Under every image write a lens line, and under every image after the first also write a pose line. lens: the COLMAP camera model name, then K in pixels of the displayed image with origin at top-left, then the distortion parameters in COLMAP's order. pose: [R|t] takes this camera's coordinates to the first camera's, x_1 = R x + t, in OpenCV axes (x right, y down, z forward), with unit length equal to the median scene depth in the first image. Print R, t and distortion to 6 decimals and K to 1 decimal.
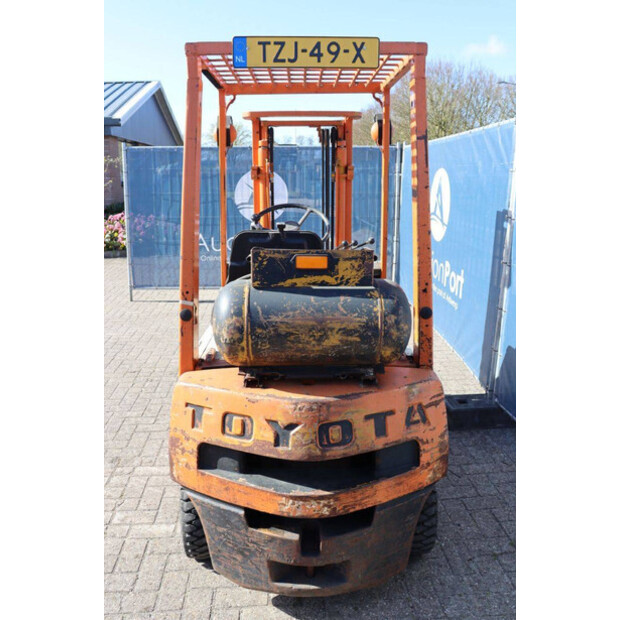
lens RADIAL K [[537.7, 0, 305.4], [0, 537.7, 309.8], [0, 0, 1]] dist [-0.115787, 0.036417]
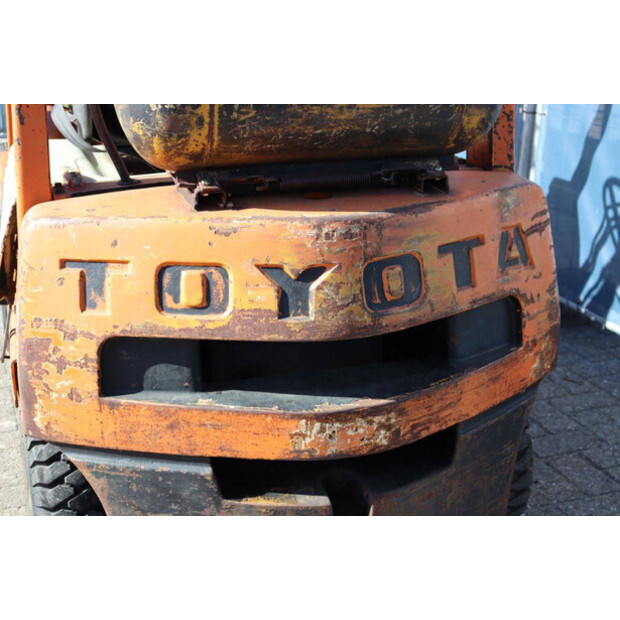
lens RADIAL K [[990.9, 0, 310.2], [0, 990.9, 308.5], [0, 0, 1]] dist [0.133077, 0.000000]
pose [[0.959178, -0.086906, 0.269119, -0.263367], [0.062290, 0.993165, 0.098707, 0.149616], [-0.275858, -0.077914, 0.958035, 0.102698]]
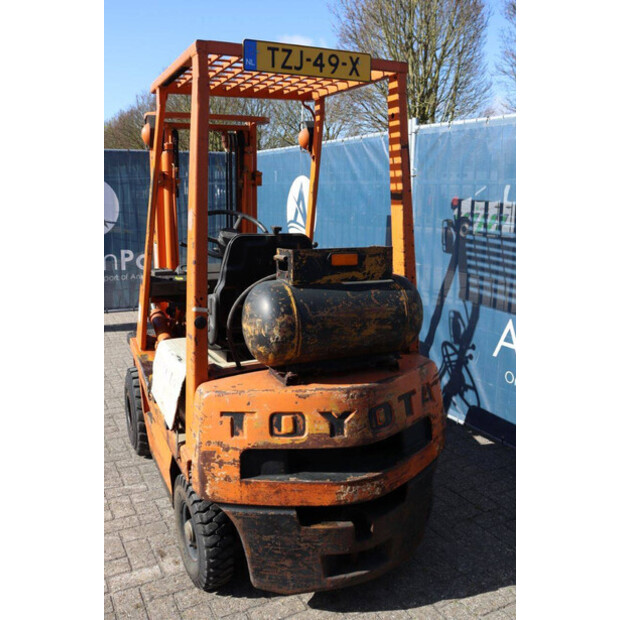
lens RADIAL K [[603.5, 0, 310.0], [0, 603.5, 310.8], [0, 0, 1]] dist [-0.080560, 0.000000]
pose [[0.912936, -0.071083, 0.401865, -0.517686], [0.087890, 0.995853, -0.023514, 0.034017], [-0.398526, 0.056787, 0.915397, -0.063903]]
